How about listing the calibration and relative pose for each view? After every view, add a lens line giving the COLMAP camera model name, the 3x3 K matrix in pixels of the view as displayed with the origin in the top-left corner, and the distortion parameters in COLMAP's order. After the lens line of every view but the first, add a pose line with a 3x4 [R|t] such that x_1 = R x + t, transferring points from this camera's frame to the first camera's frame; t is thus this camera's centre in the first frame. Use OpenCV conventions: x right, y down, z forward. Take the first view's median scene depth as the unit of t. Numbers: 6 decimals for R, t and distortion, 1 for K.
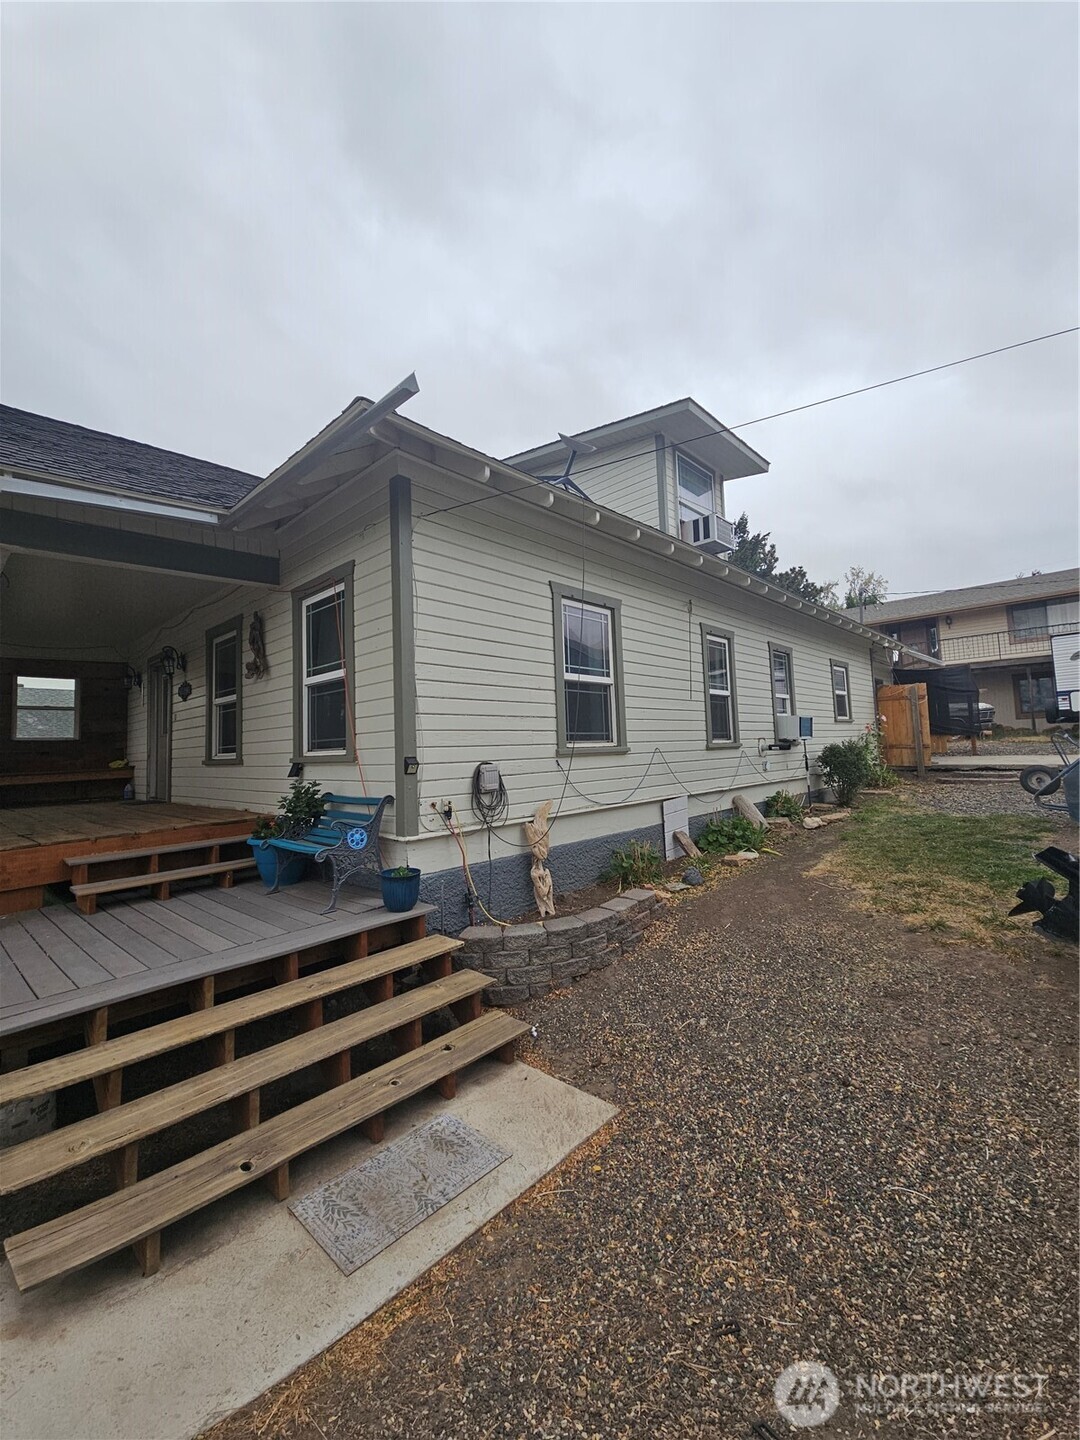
lens RADIAL K [[593.7, 0, 543.9], [0, 593.7, 715.7], [0, 0, 1]] dist [0.002558, -0.000170]
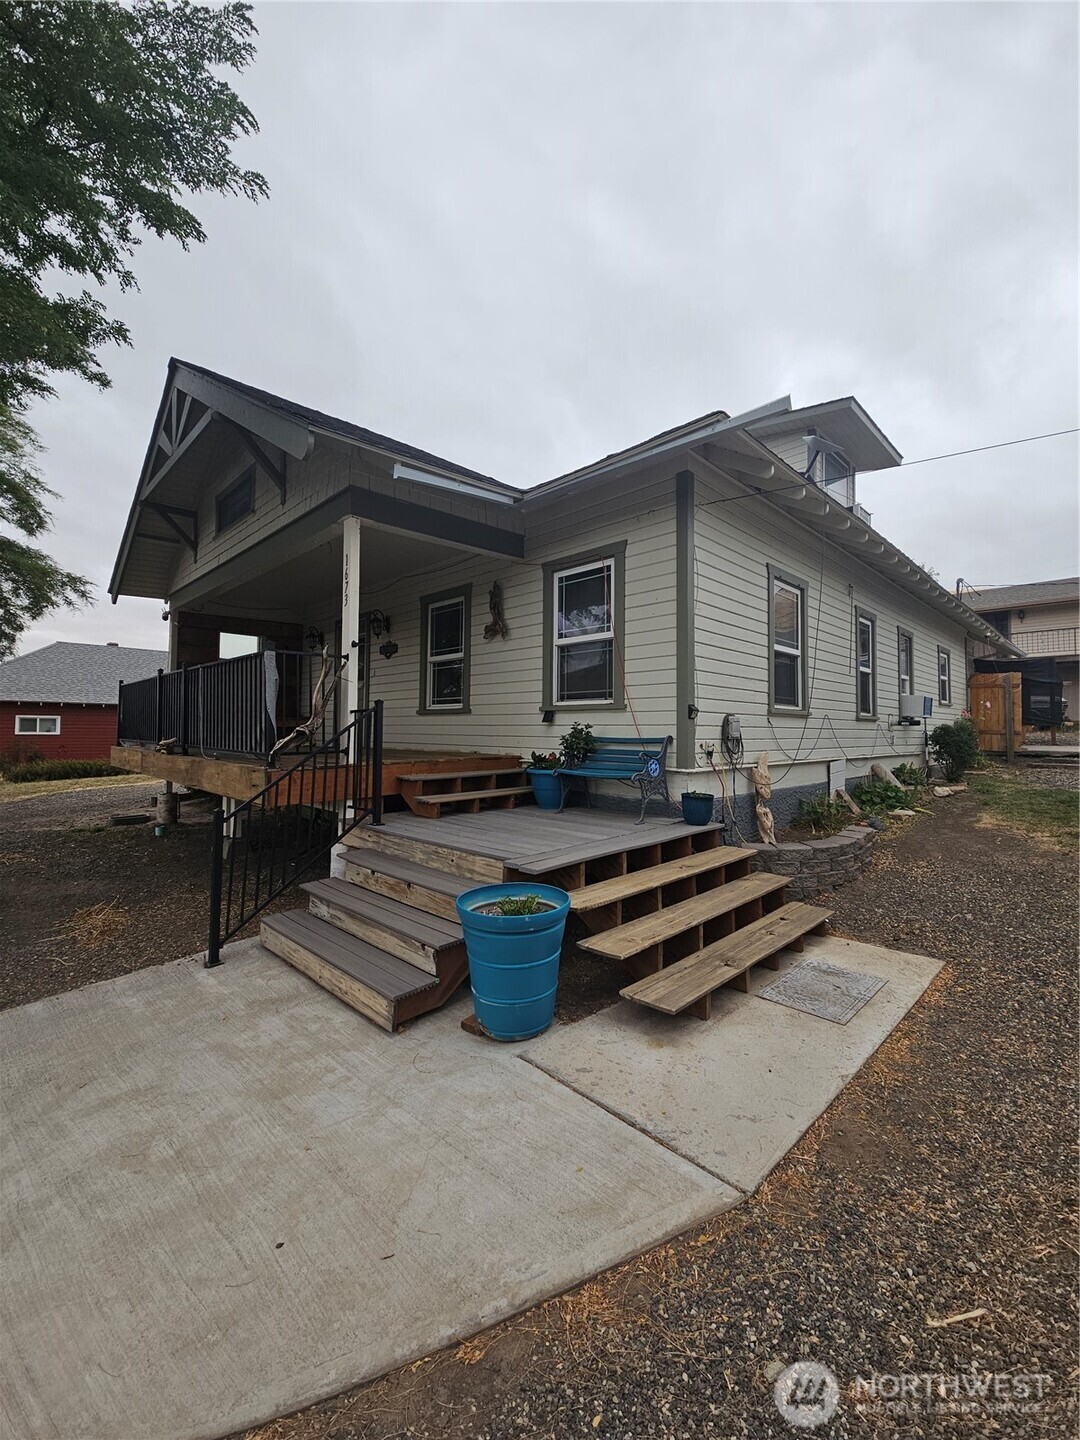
lens RADIAL K [[593.7, 0, 536.5], [0, 593.7, 718.6], [0, 0, 1]] dist [0.002558, -0.000170]
pose [[0.998520, 0.042397, -0.034059, -0.396492], [-0.041139, 0.998475, 0.036826, 0.052303], [0.035569, -0.035371, 0.998741, -0.183181]]
